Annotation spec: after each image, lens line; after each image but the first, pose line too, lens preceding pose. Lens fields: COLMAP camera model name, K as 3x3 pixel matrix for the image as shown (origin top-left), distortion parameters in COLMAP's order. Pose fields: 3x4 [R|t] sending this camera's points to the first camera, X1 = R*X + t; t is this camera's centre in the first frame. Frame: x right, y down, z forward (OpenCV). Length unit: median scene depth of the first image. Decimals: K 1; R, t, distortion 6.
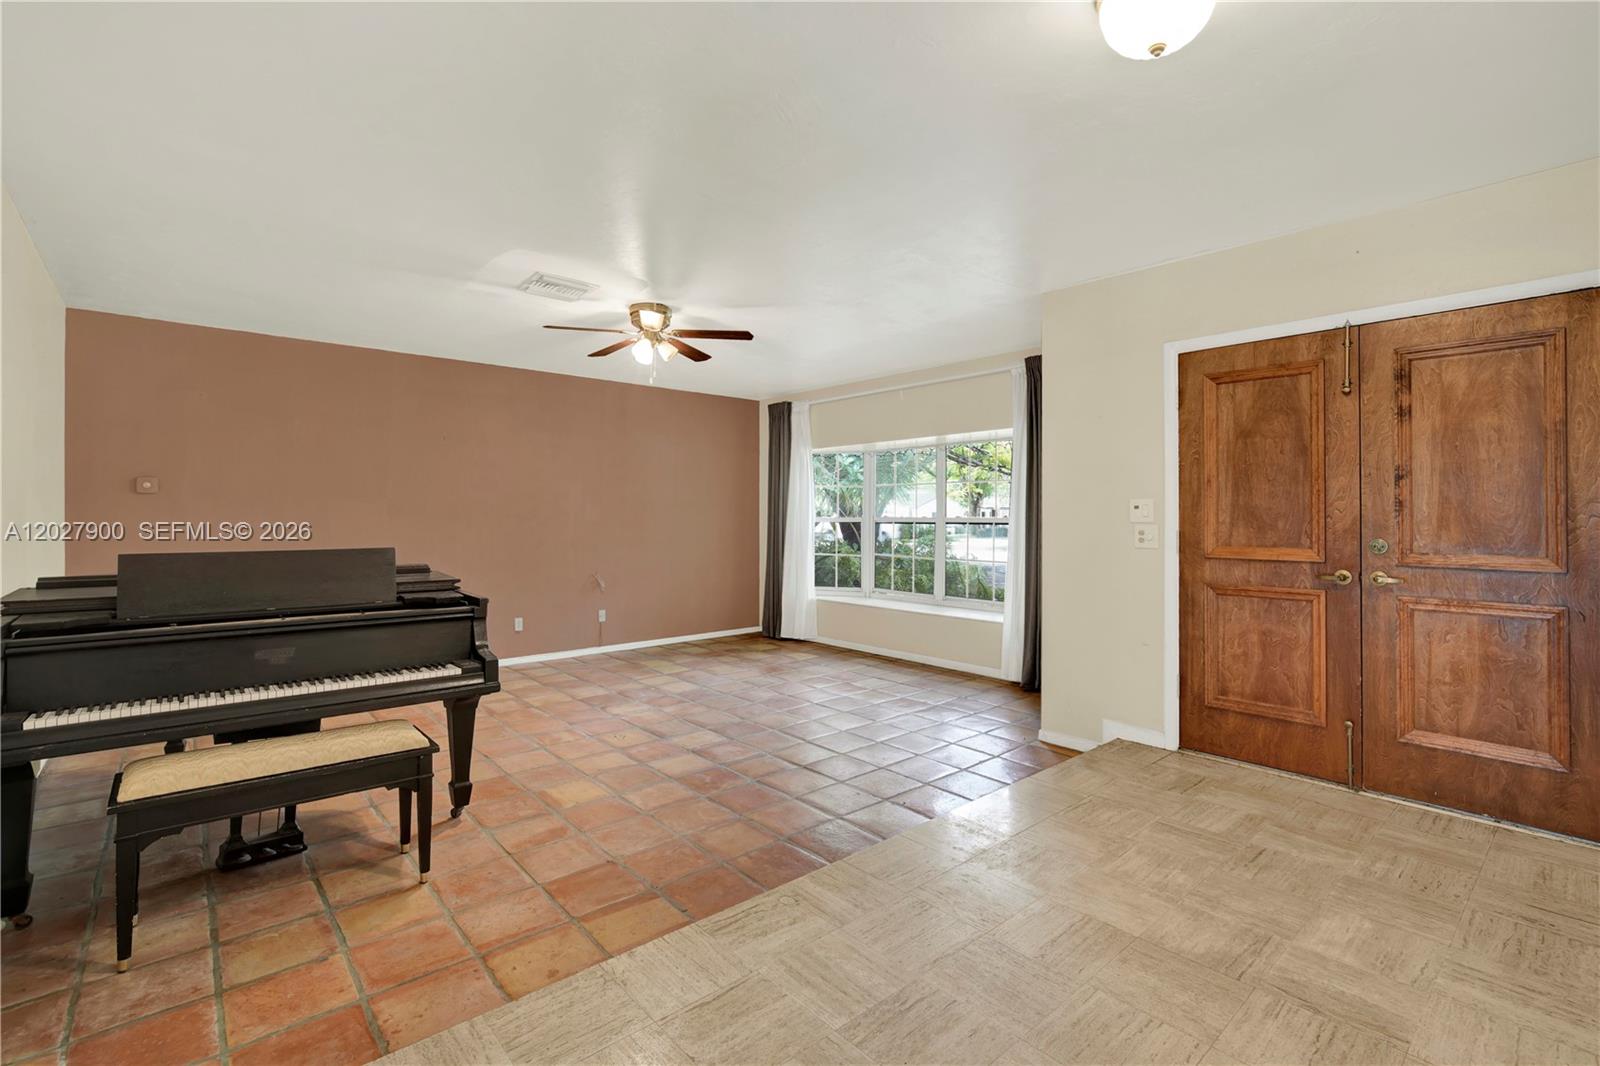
lens RADIAL K [[725.4, 0, 806.0], [0, 725.4, 496.9], [0, 0, 1]] dist [-0.013227, 0.004669]
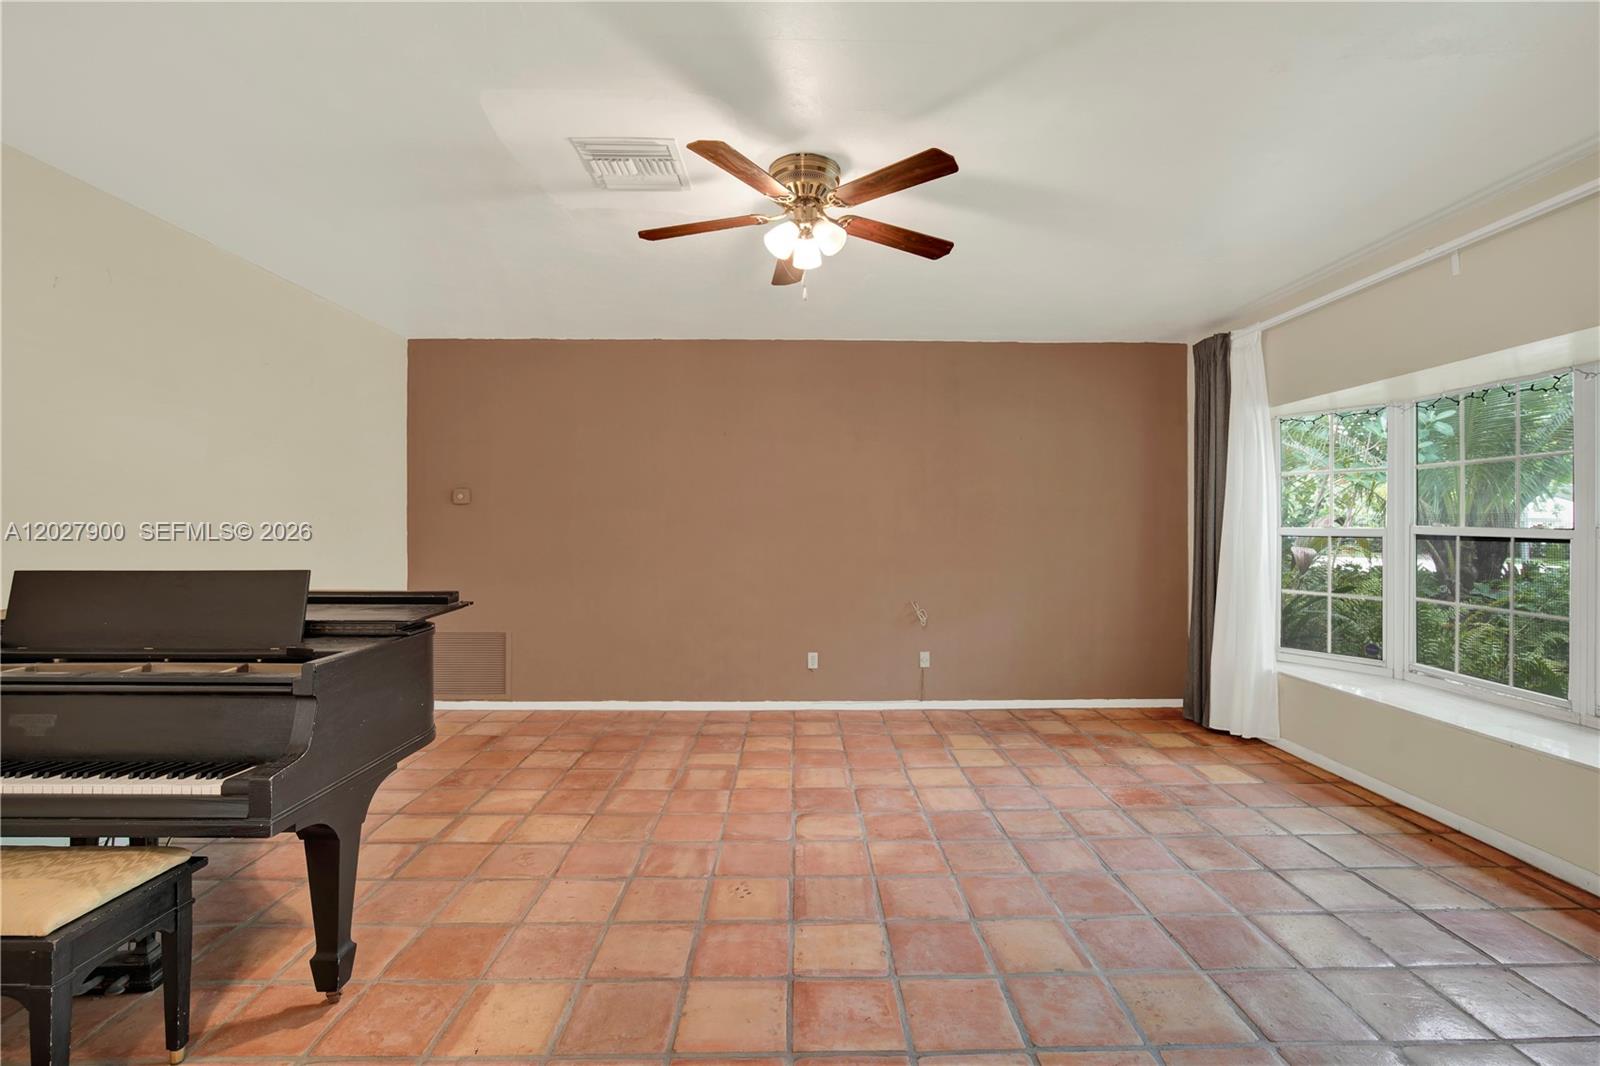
lens RADIAL K [[725.4, 0, 797.3], [0, 725.4, 511.7], [0, 0, 1]] dist [-0.013227, 0.004669]
pose [[0.758526, -0.015066, -0.651468, 0.194436], [0.018378, 0.999830, -0.001724, 0.021748], [0.651383, -0.010665, 0.758674, 0.657349]]
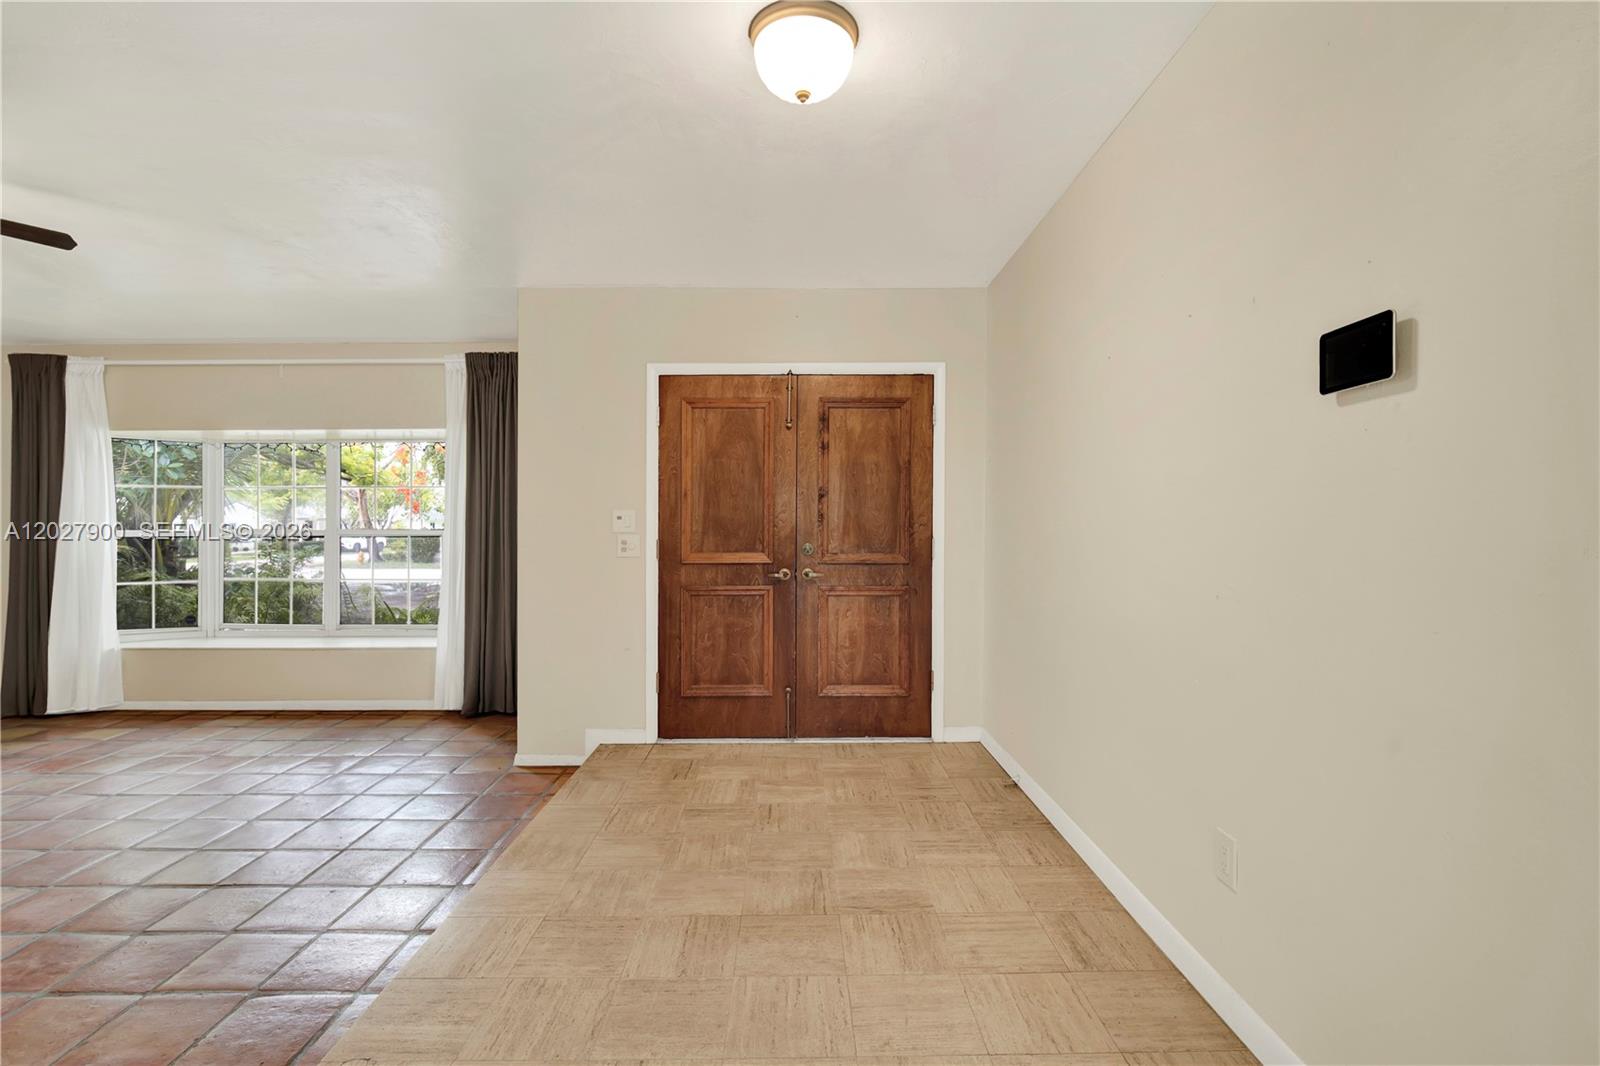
lens RADIAL K [[725.4, 0, 799.7], [0, 725.4, 526.7], [0, 0, 1]] dist [-0.013227, 0.004669]
pose [[0.655403, -0.003222, 0.755272, -0.157580], [-0.015844, 0.999712, 0.018013, 0.004226], [-0.755113, -0.023773, 0.655163, 0.126336]]
